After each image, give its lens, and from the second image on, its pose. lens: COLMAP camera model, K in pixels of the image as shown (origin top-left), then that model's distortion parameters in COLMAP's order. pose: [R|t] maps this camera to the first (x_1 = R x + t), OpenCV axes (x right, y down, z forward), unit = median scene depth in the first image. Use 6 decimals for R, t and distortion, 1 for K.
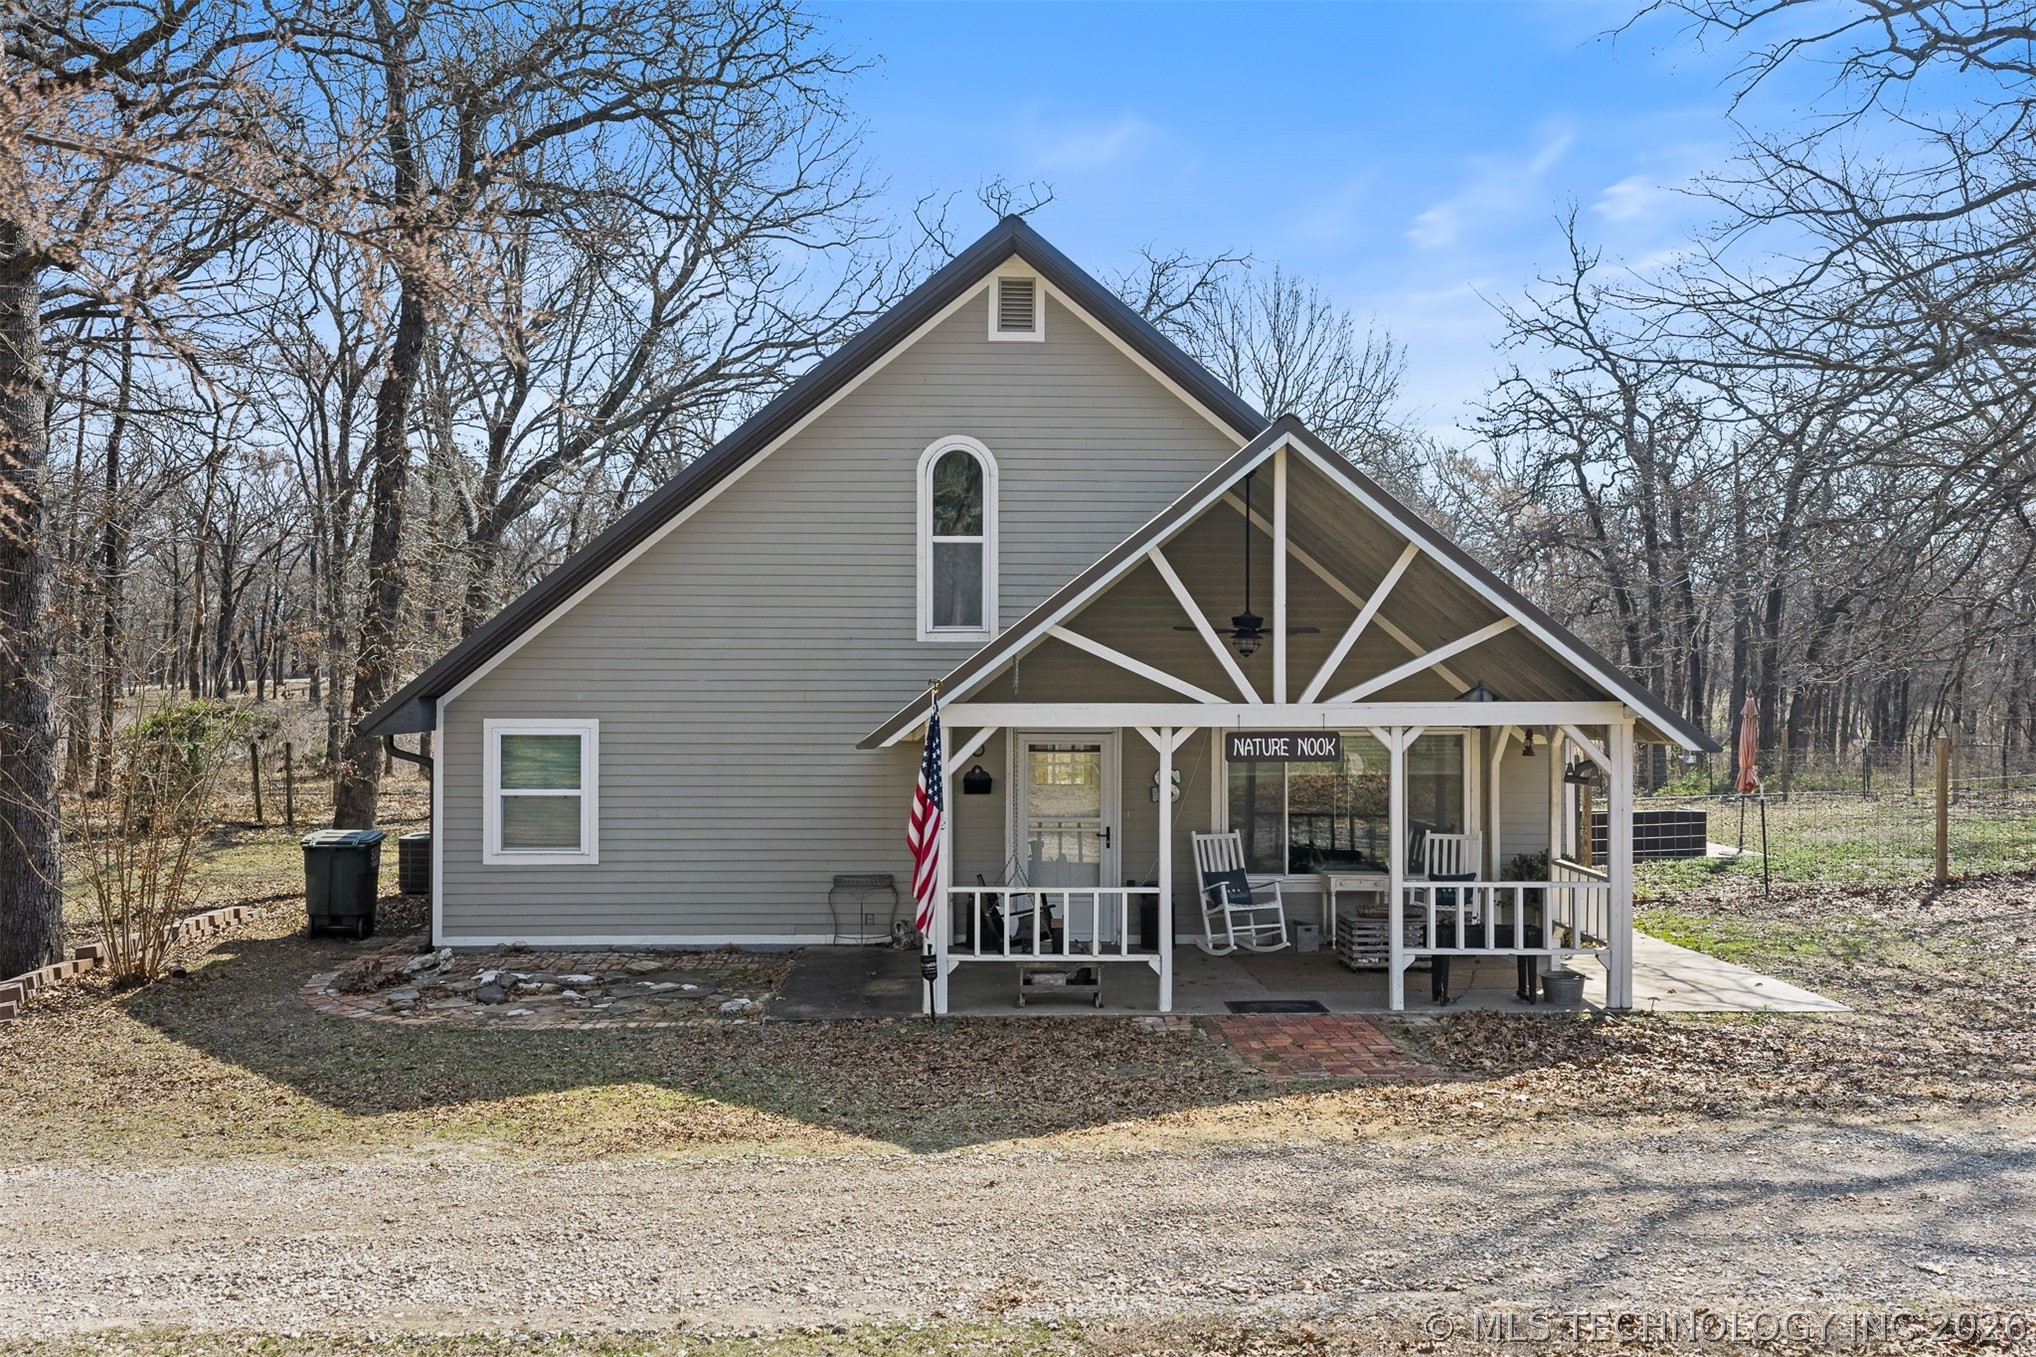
lens RADIAL K [[1727.6, 0, 1018.0], [0, 1727.6, 678.5], [0, 0, 1]] dist [0.003331, -0.000487]
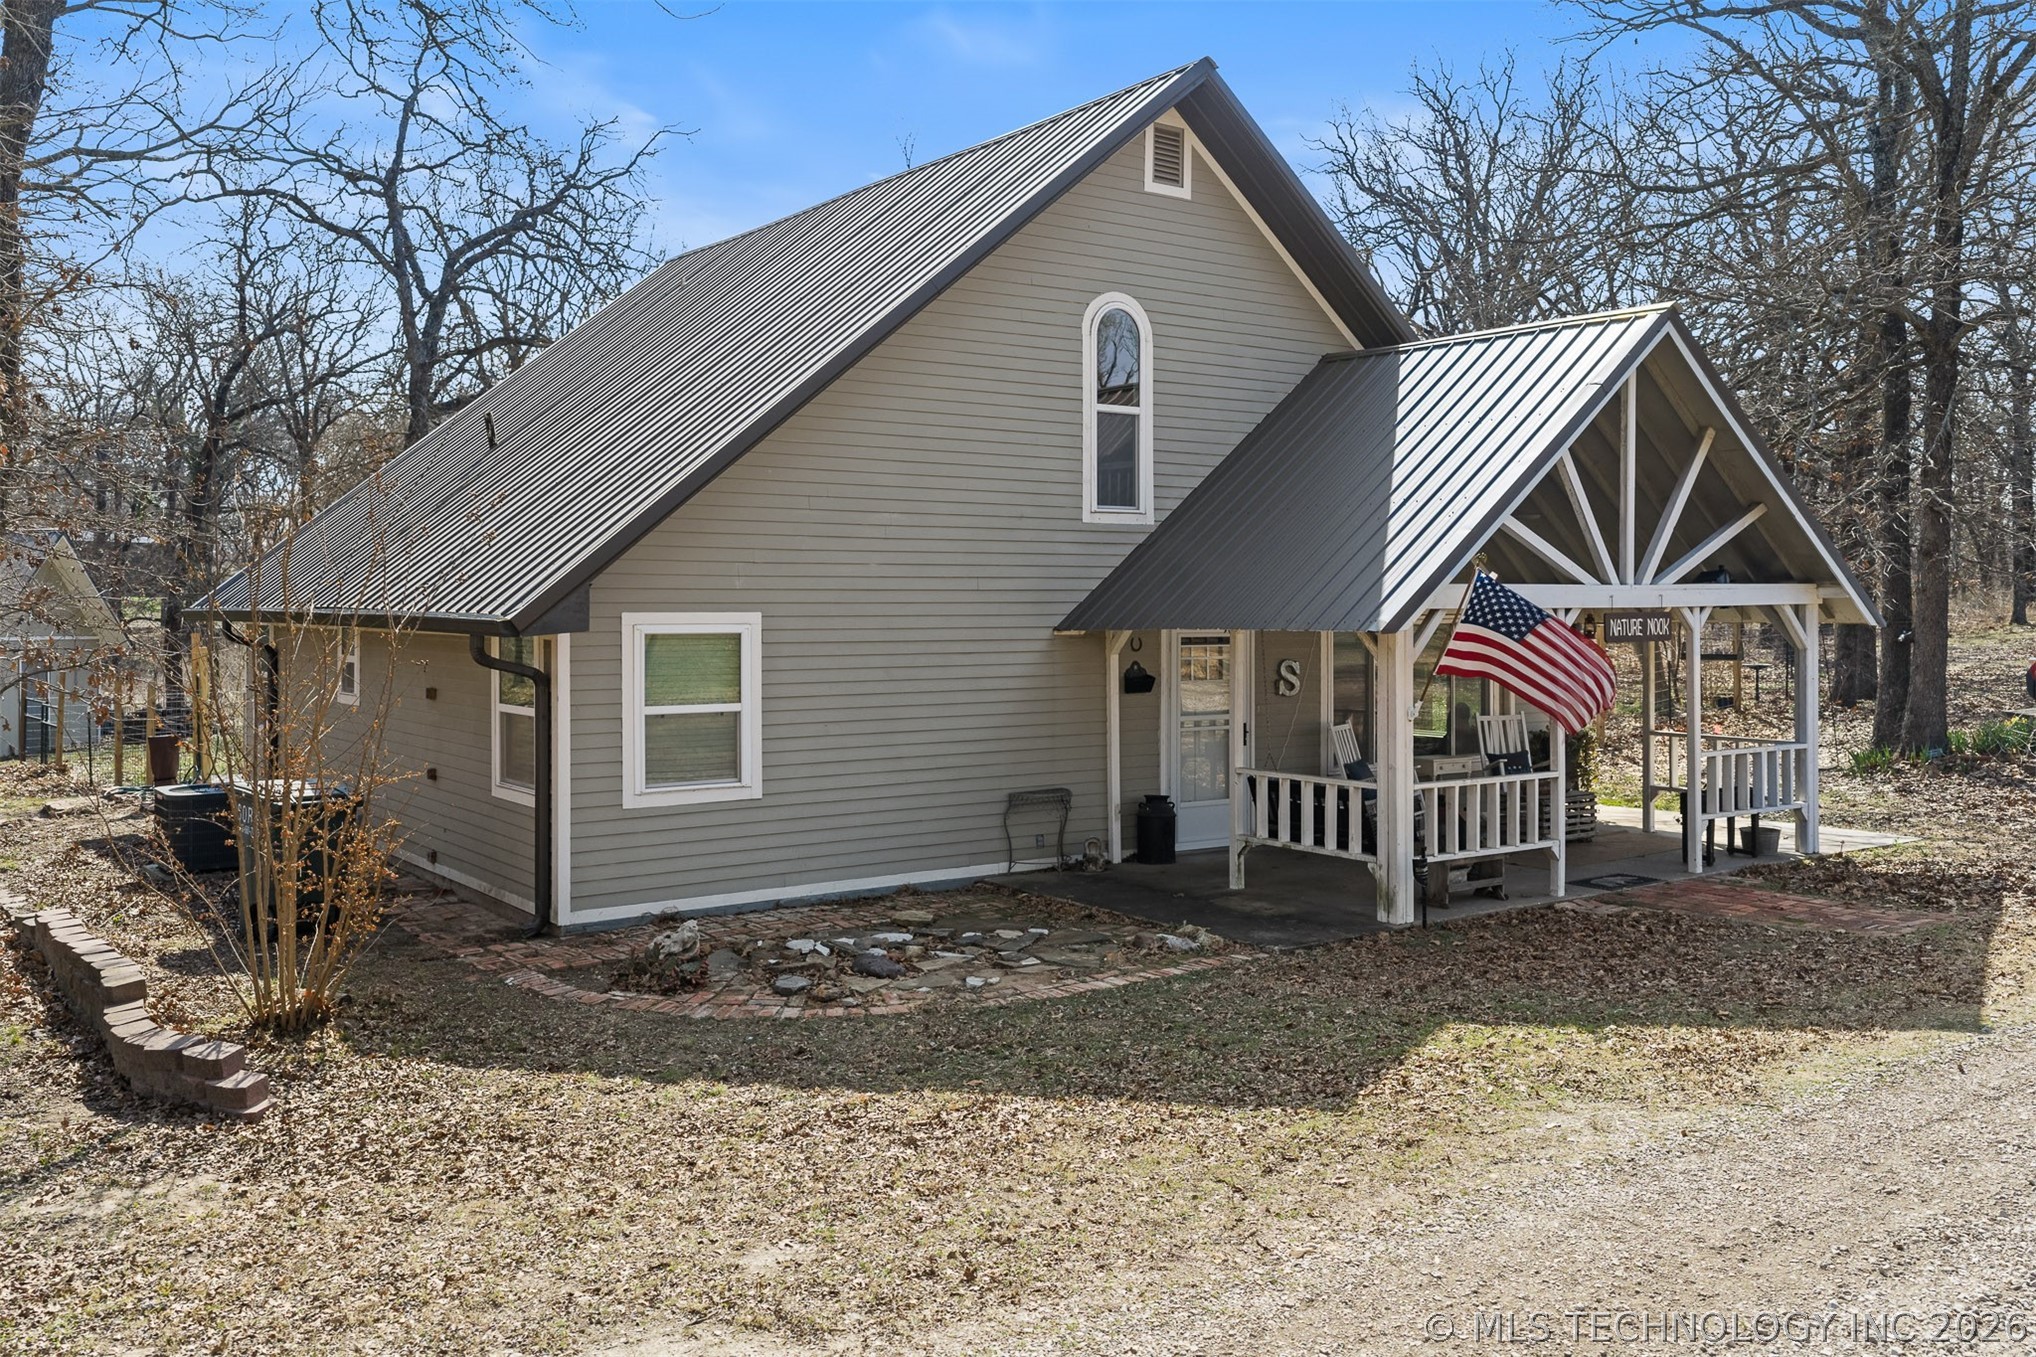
lens RADIAL K [[1782.5, 0, 882.7], [0, 1782.5, 606.1], [0, 0, 1]] dist [0.004952, 0.003128]
pose [[0.825272, -0.002877, 0.564728, -0.656843], [0.001582, 0.999995, 0.002782, 0.018706], [-0.564733, -0.001403, 0.825272, 0.307212]]
